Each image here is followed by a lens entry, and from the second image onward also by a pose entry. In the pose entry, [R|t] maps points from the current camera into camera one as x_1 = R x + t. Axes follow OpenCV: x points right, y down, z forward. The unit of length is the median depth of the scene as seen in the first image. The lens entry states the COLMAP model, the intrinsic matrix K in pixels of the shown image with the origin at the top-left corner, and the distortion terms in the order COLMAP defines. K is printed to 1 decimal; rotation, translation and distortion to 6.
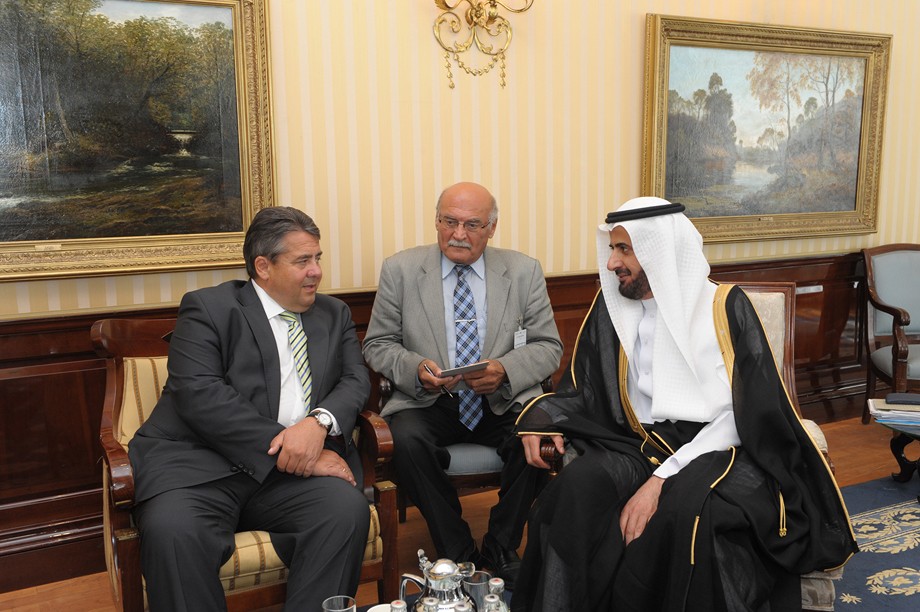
lens RADIAL K [[912.9, 0, 462.0], [0, 912.9, 306.1], [0, 0, 1]] dist [0.039845, 0.000000]
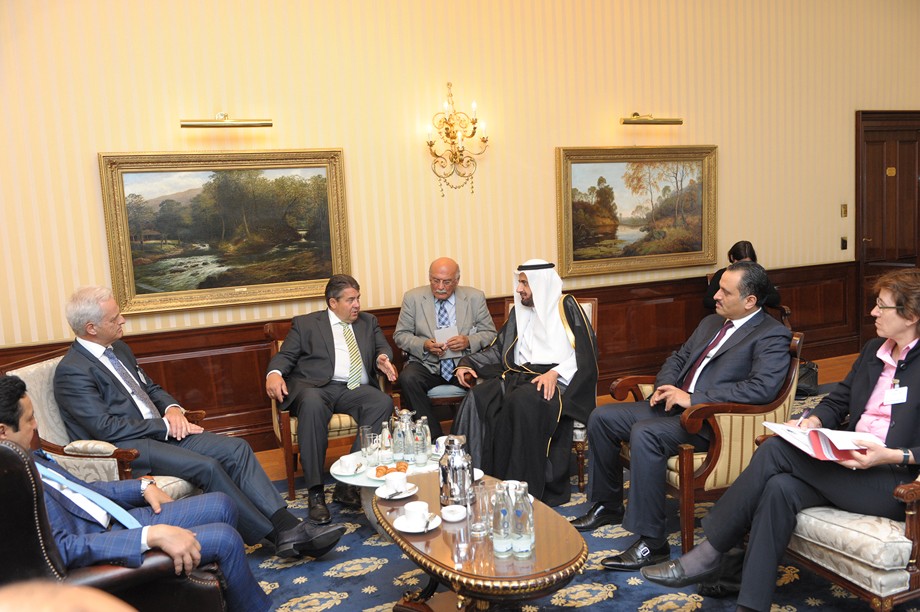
lens RADIAL K [[810.9, 0, 465.2], [0, 810.9, 310.1], [0, 0, 1]] dist [0.002246, -0.041824]
pose [[0.995631, -0.021323, -0.090910, 0.180825], [0.020702, 0.999755, -0.007770, 0.005416], [0.091053, 0.005854, 0.995829, -0.639091]]
